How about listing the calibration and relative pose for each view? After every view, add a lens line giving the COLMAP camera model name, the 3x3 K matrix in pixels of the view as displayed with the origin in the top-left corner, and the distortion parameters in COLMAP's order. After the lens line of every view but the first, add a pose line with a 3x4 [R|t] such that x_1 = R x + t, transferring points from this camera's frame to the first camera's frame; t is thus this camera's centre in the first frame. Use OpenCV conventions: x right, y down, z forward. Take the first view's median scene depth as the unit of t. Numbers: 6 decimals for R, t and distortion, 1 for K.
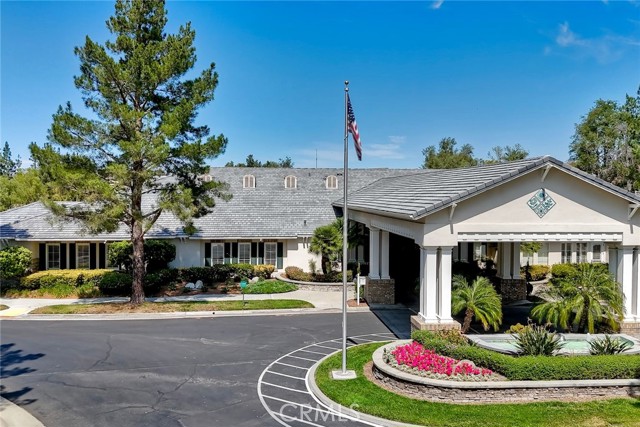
lens RADIAL K [[565.6, 0, 320.0], [0, 565.6, 213.5], [0, 0, 1]] dist [0.092146, -0.100846]
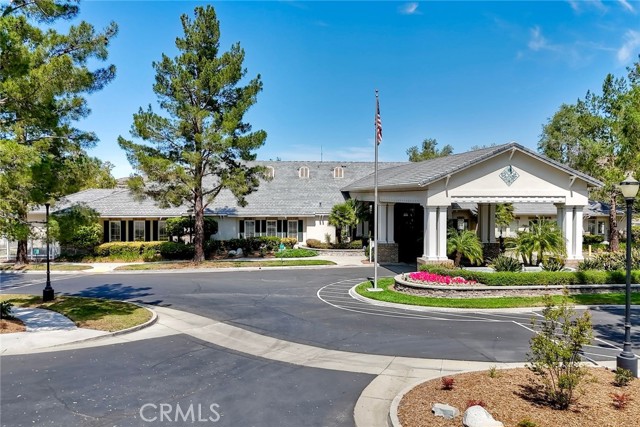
lens RADIAL K [[565.6, 0, 320.0], [0, 565.6, 213.5], [0, 0, 1]] dist [0.092146, -0.100846]
pose [[0.999299, -0.004919, 0.037124, -0.094873], [0.005127, 0.999972, -0.005498, 0.056943], [-0.037096, 0.005685, 0.999296, -0.279290]]
